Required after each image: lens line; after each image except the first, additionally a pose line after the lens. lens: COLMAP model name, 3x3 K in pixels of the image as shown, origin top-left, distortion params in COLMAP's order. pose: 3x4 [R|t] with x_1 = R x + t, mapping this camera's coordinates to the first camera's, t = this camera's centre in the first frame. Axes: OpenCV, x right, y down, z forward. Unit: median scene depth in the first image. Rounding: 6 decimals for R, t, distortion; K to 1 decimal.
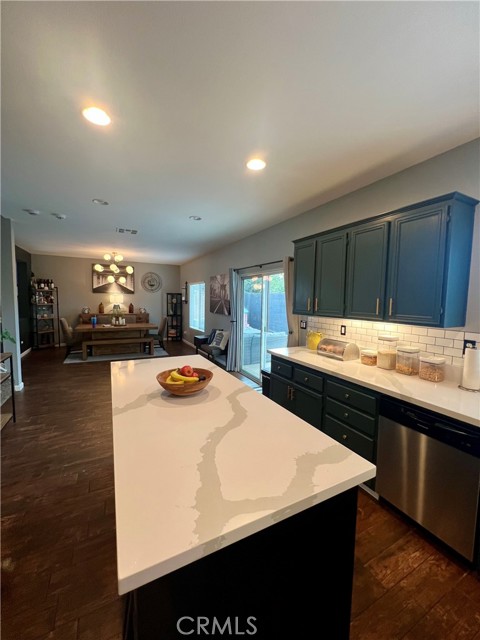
lens RADIAL K [[256.1, 0, 244.8], [0, 256.1, 321.6], [0, 0, 1]] dist [-0.000020, -0.000382]
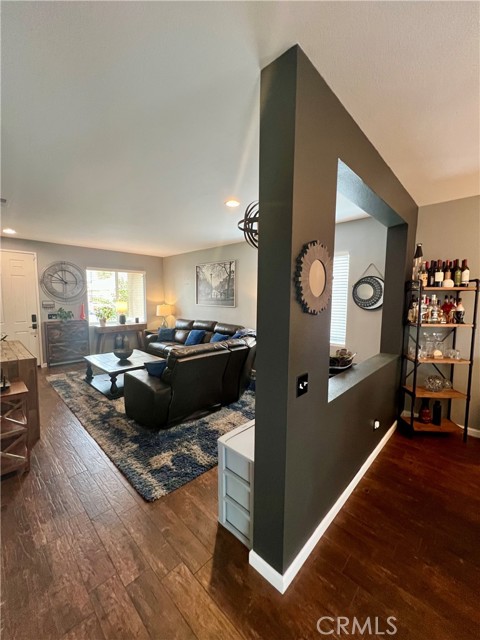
lens RADIAL K [[256.1, 0, 241.6], [0, 256.1, 319.4], [0, 0, 1]] dist [-0.000020, -0.000382]
pose [[0.310709, 0.066780, -0.948156, -0.483637], [-0.080580, 0.995788, 0.043729, -0.066289], [0.947083, 0.062816, 0.314782, 0.566560]]
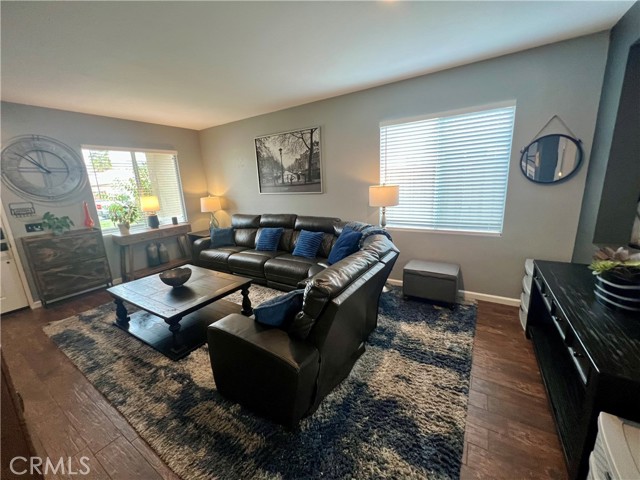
lens RADIAL K [[256.1, 0, 319.4], [0, 256.1, 238.1], [0, 0, 1]] dist [-0.000020, -0.000382]
pose [[0.491833, 0.147037, -0.858185, -0.708423], [-0.014540, 0.986887, 0.160755, -0.060844], [0.870568, -0.066587, 0.487521, 0.500813]]
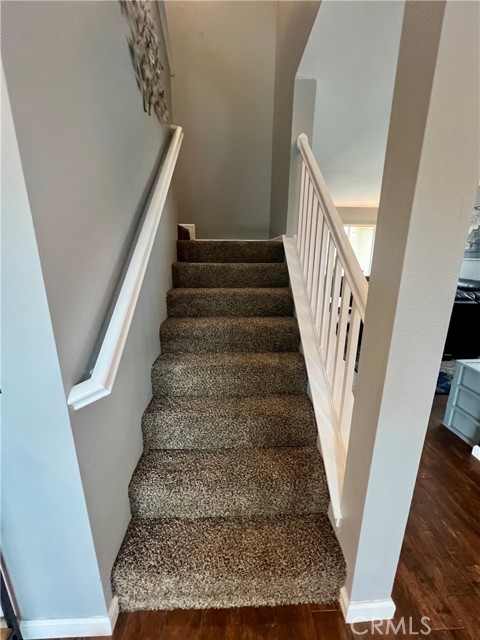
lens RADIAL K [[256.1, 0, 237.4], [0, 256.1, 320.1], [0, 0, 1]] dist [-0.000020, -0.000382]
pose [[-0.447273, 0.199231, -0.871925, -0.365372], [-0.088322, 0.960271, 0.264724, -0.039335], [0.890026, 0.195414, -0.411906, 0.521025]]
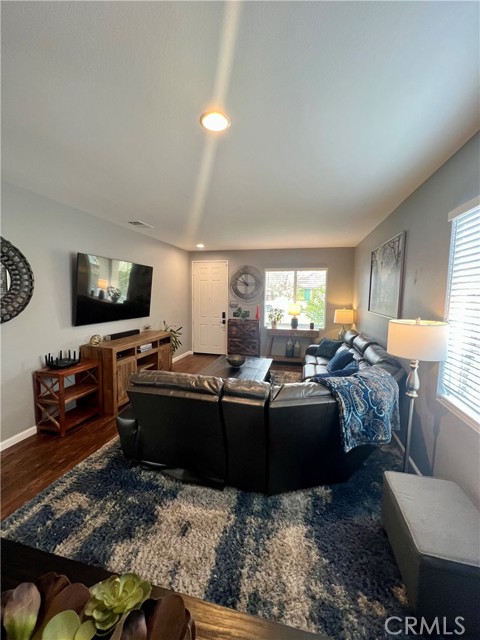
lens RADIAL K [[256.1, 0, 242.6], [0, 256.1, 318.9], [0, 0, 1]] dist [-0.000020, -0.000382]
pose [[-0.665092, 0.042955, -0.745525, -0.739862], [-0.089639, 0.986533, 0.136809, -0.102423], [0.741362, 0.157819, -0.652285, 0.852655]]
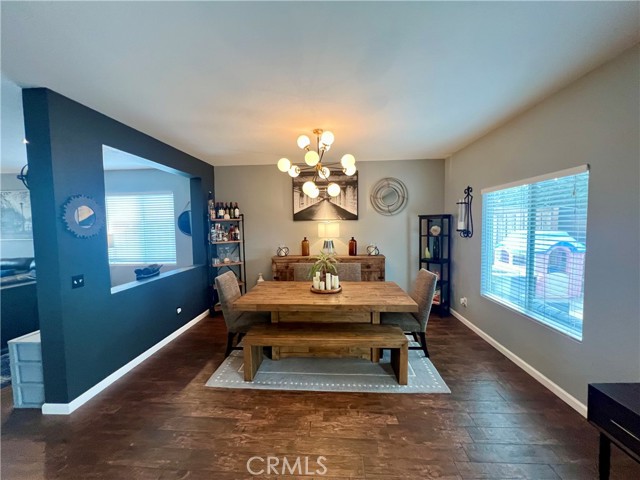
lens RADIAL K [[256.1, 0, 320.1], [0, 256.1, 238.3], [0, 0, 1]] dist [-0.000020, -0.000382]
pose [[0.849685, -0.005573, -0.527262, -0.242420], [-0.010017, 0.999593, -0.026709, -0.060684], [0.527196, 0.027976, 0.849283, 0.561940]]
